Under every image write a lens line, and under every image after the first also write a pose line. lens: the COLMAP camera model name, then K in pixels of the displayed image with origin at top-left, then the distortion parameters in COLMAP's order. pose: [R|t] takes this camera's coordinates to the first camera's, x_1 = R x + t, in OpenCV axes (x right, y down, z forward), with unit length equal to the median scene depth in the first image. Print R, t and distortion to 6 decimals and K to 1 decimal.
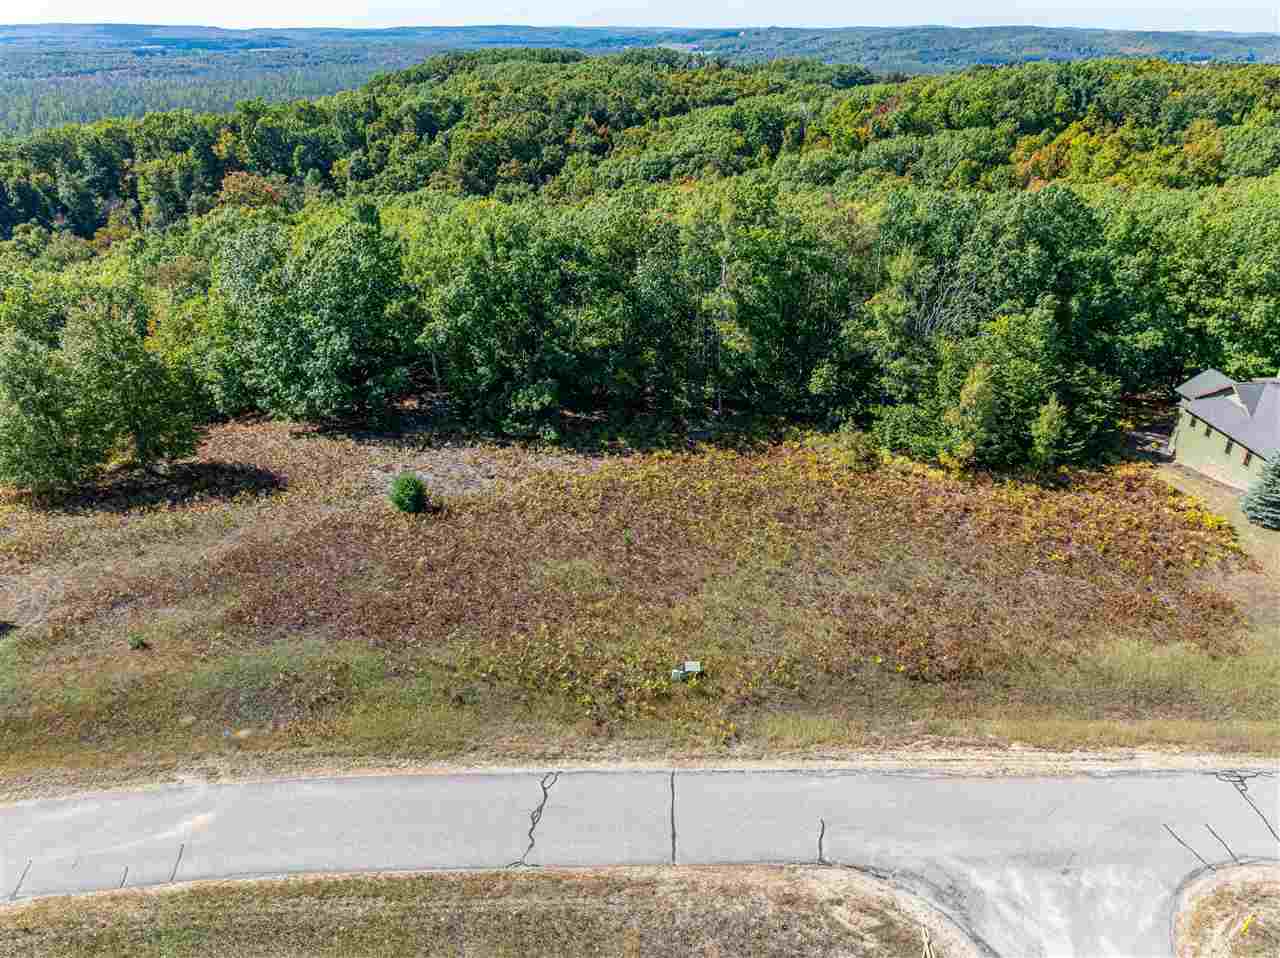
lens RADIAL K [[906.3, 0, 644.1], [0, 906.3, 479.7], [0, 0, 1]] dist [-0.048913, 0.021402]
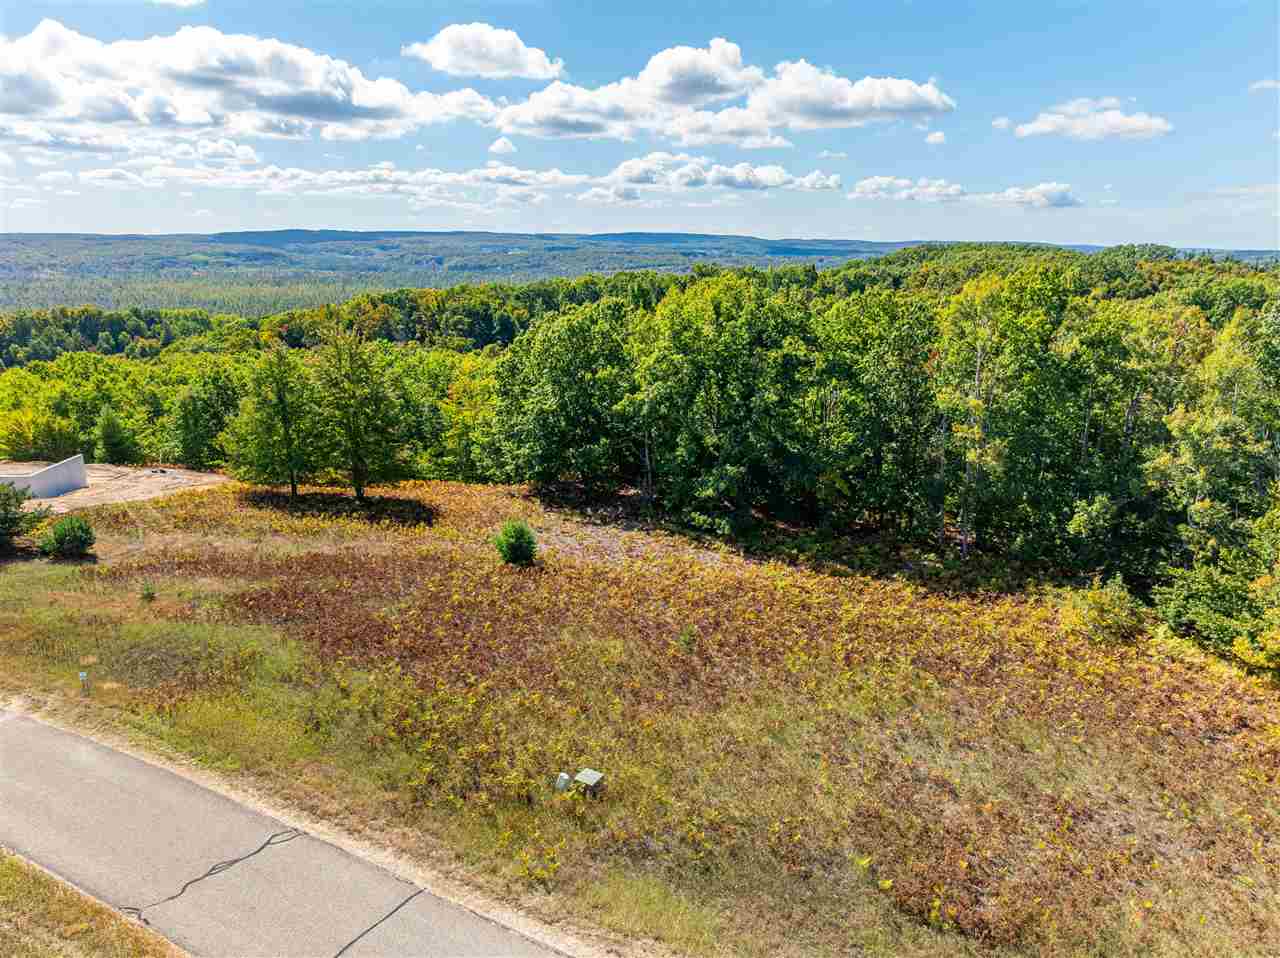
lens RADIAL K [[906.3, 0, 641.0], [0, 906.3, 475.2], [0, 0, 1]] dist [-0.048913, 0.021402]
pose [[0.863694, 0.133417, -0.486037, 0.242061], [-0.234442, 0.960001, -0.153087, 0.051308], [0.446172, 0.246168, 0.860425, 0.231726]]
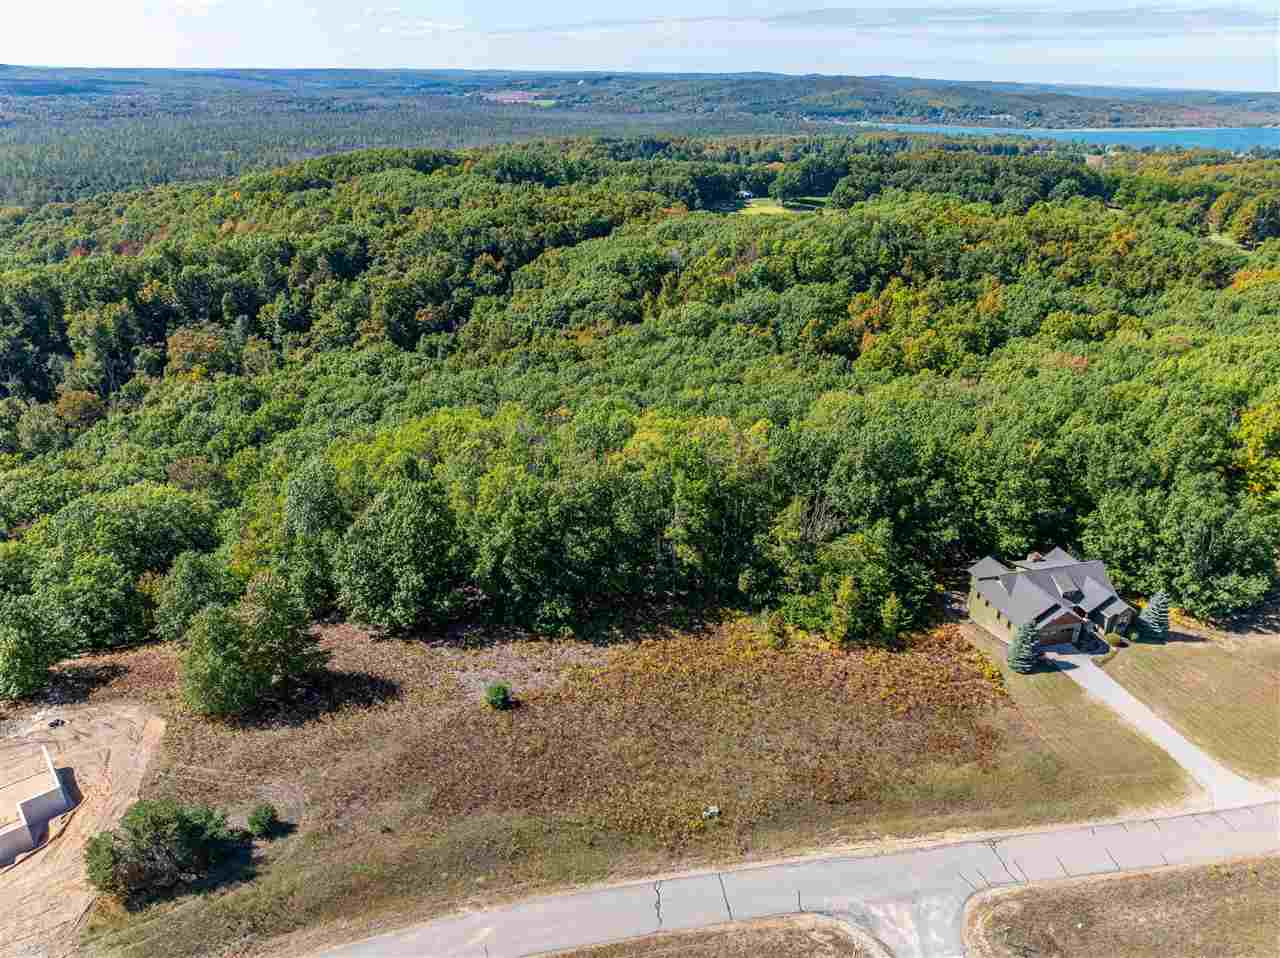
lens RADIAL K [[906.3, 0, 644.4], [0, 906.3, 480.1], [0, 0, 1]] dist [-0.048913, 0.021402]
pose [[0.986445, -0.054143, 0.154902, -0.203066], [0.060060, 0.997623, -0.033772, -0.246993], [-0.152705, 0.042618, 0.987352, -0.489017]]
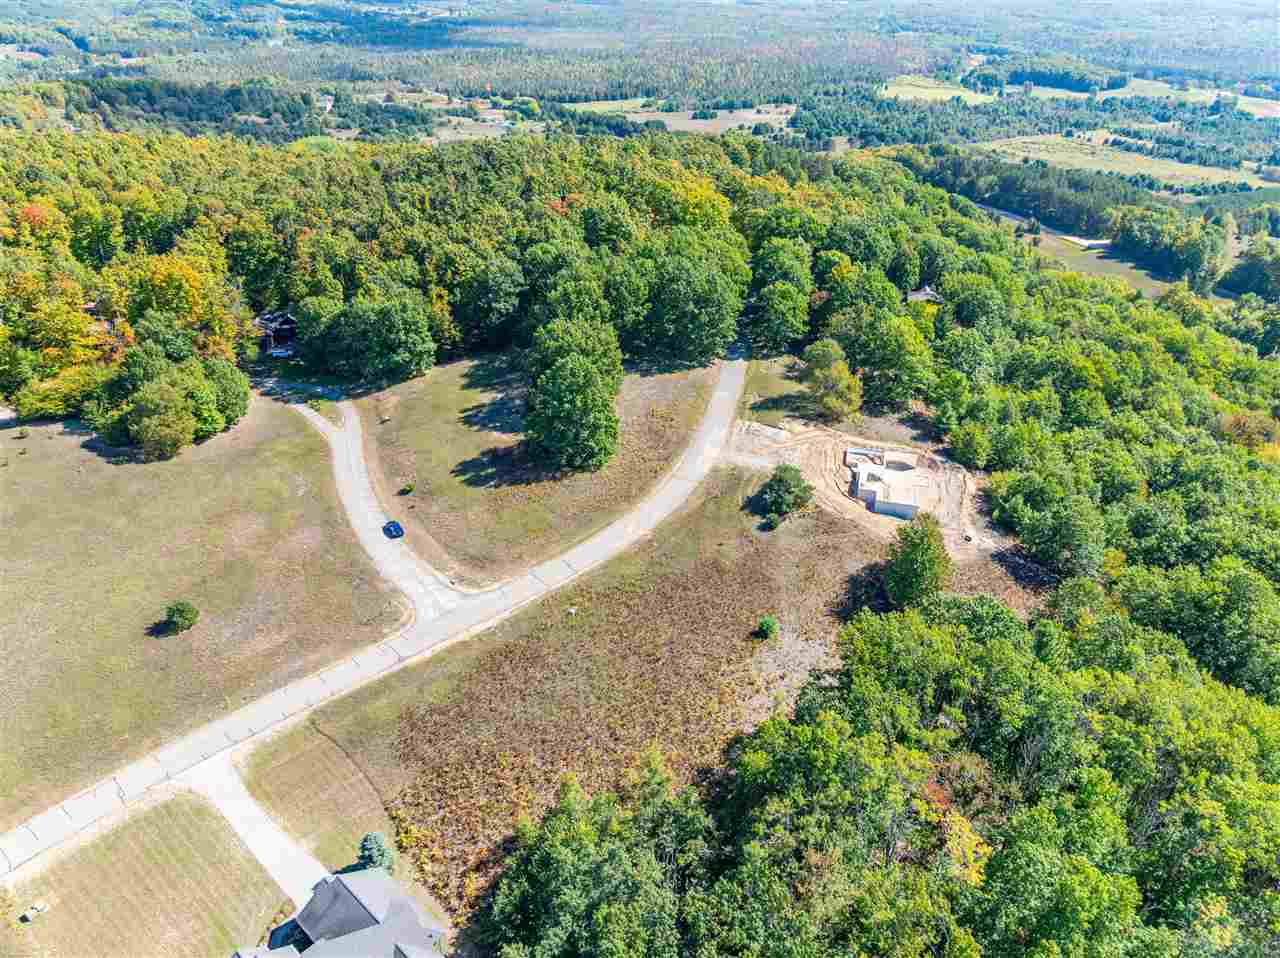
lens RADIAL K [[906.3, 0, 644.3], [0, 906.3, 480.0], [0, 0, 1]] dist [-0.048913, 0.021402]
pose [[-0.728232, 0.331616, -0.599757, 0.909429], [-0.330321, 0.596934, 0.731135, -1.370684], [0.600472, 0.730548, -0.325167, 1.093840]]
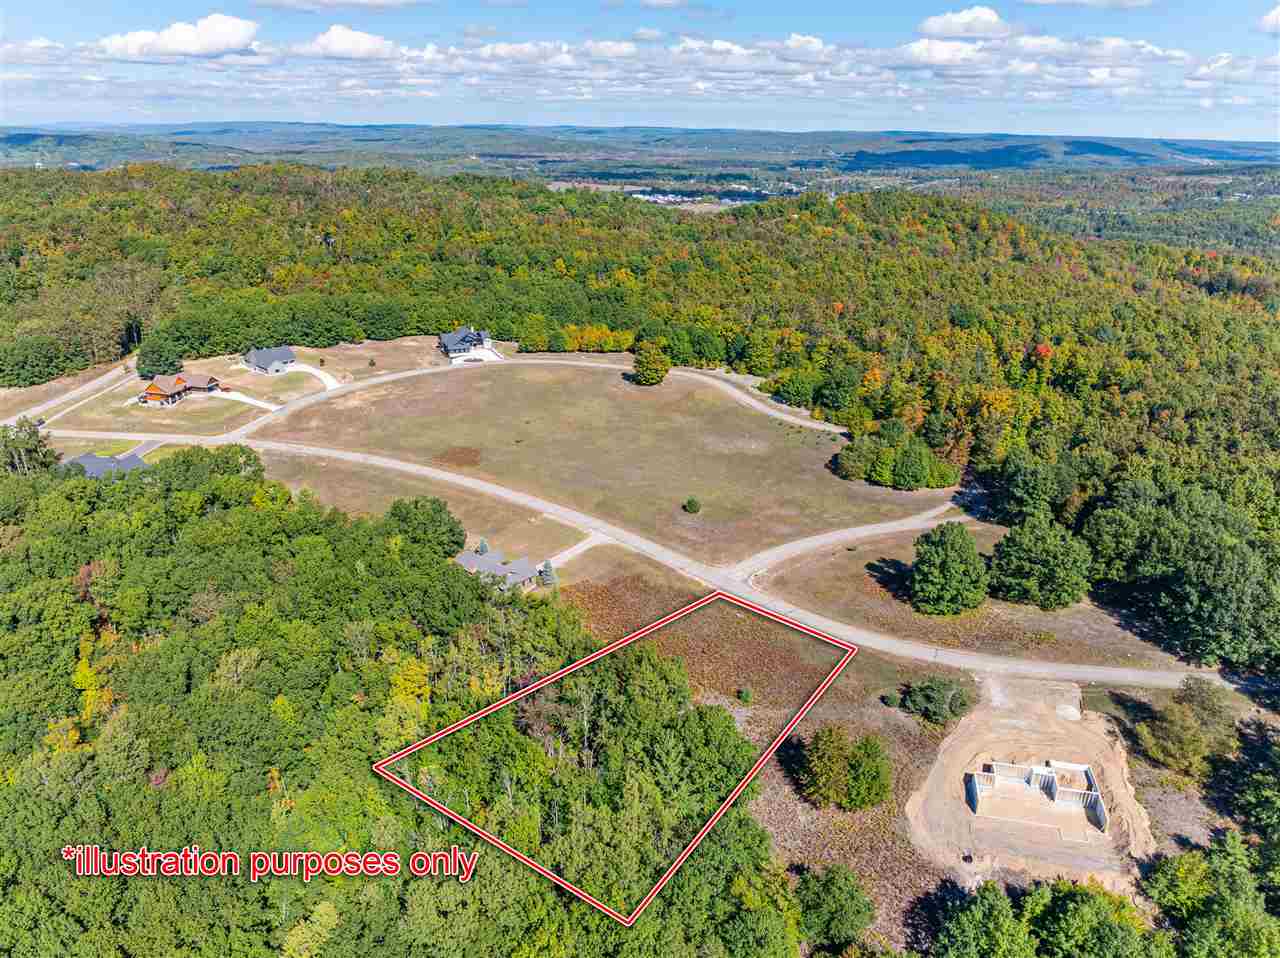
lens RADIAL K [[906.3, 0, 643.2], [0, 906.3, 479.3], [0, 0, 1]] dist [-0.048913, 0.021402]
pose [[-0.705569, -0.265862, 0.656879, -1.407834], [0.312952, 0.714763, 0.625440, -1.899052], [-0.635793, 0.646862, -0.421113, 1.657221]]
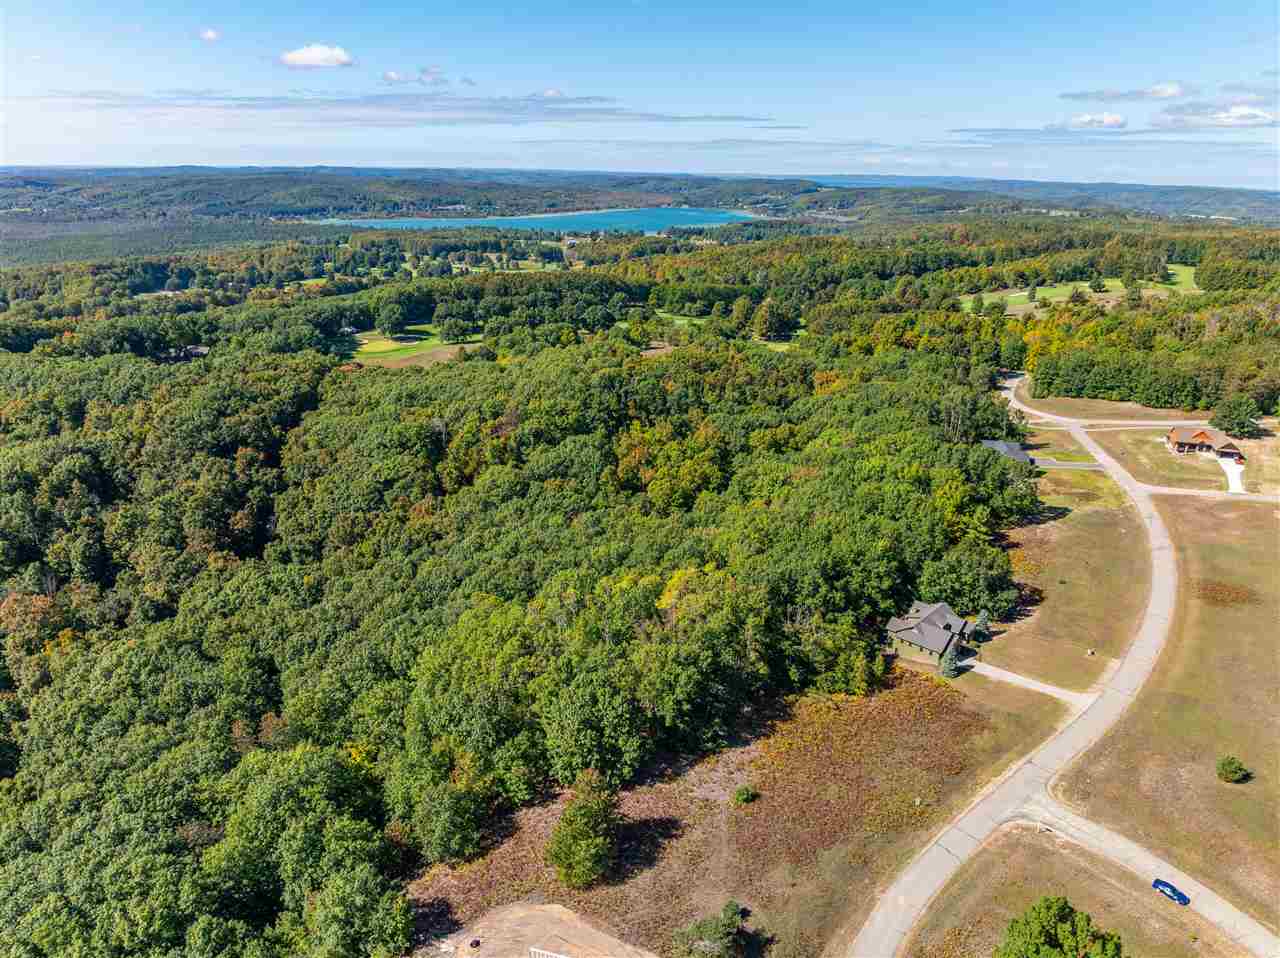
lens RADIAL K [[906.3, 0, 643.4], [0, 906.3, 476.9], [0, 0, 1]] dist [-0.048913, 0.021402]
pose [[0.739374, -0.210484, 0.639549, -1.529398], [0.291895, 0.956179, -0.022765, -0.682806], [-0.606732, 0.203513, 0.768413, -0.674722]]
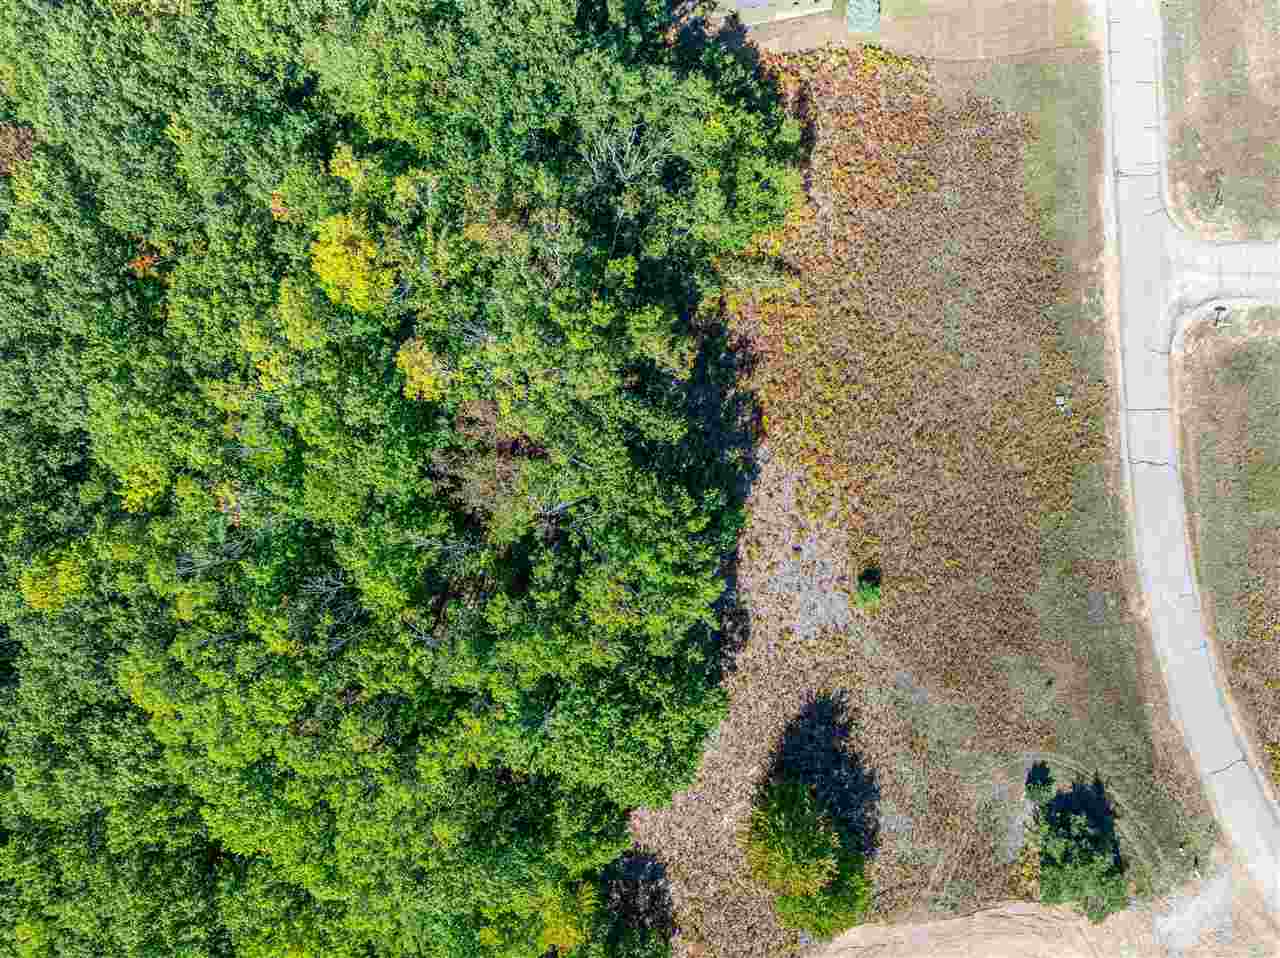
lens RADIAL K [[906.3, 0, 640.7], [0, 906.3, 476.5], [0, 0, 1]] dist [-0.048913, 0.021402]
pose [[-0.039856, -0.999153, 0.010206, -0.062158], [0.457572, -0.009171, 0.889125, -1.264608], [-0.888279, 0.040107, 0.457550, 0.572225]]
